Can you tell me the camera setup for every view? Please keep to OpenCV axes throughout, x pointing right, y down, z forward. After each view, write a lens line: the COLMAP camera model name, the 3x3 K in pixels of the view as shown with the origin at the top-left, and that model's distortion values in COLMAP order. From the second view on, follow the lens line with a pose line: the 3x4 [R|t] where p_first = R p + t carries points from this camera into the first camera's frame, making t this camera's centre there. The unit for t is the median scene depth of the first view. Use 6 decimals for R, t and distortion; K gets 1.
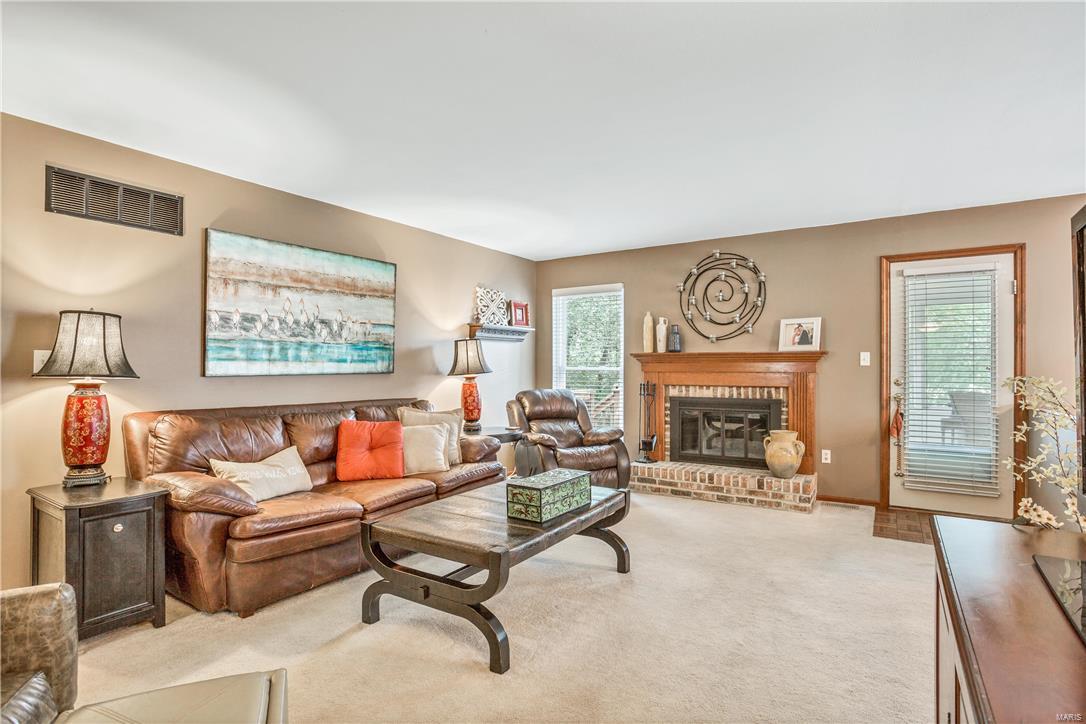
lens RADIAL K [[554.7, 0, 543.0], [0, 554.7, 362.0], [0, 0, 1]] dist [-0.063424, 0.030284]
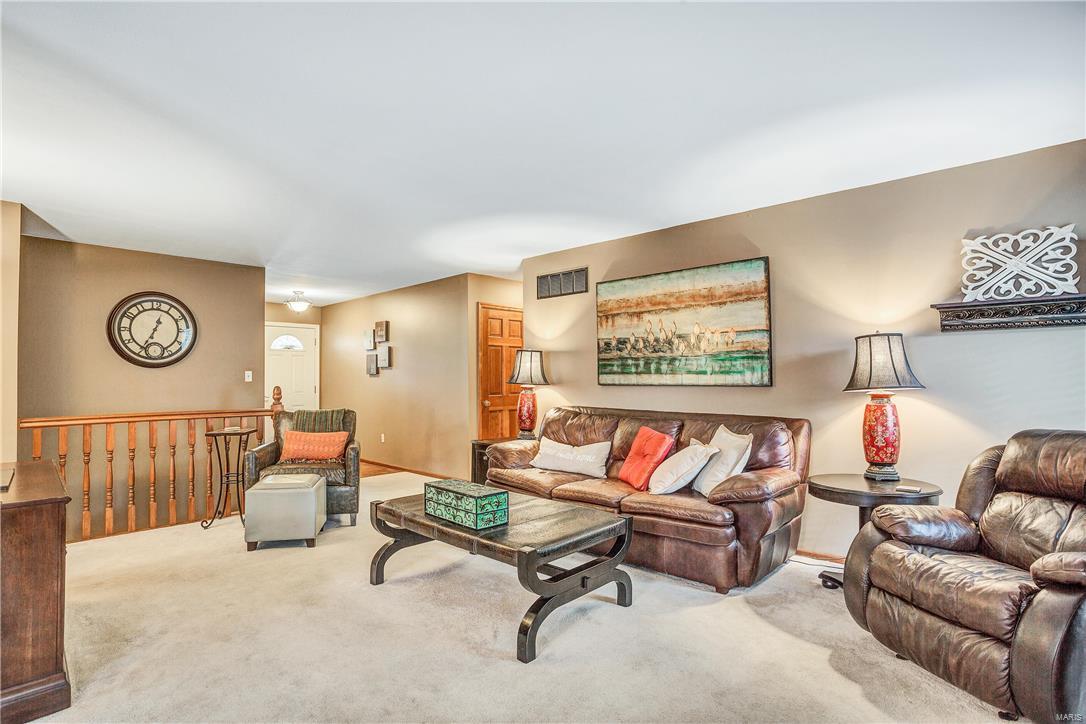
lens RADIAL K [[546.2, 0, 556.8], [0, 546.2, 370.3], [0, 0, 1]] dist [-0.045888, 0.000459]
pose [[-0.185469, -0.016451, -0.982512, 0.708818], [0.004942, 0.999832, -0.017674, 0.010715], [0.982638, -0.008134, -0.185356, 0.988479]]
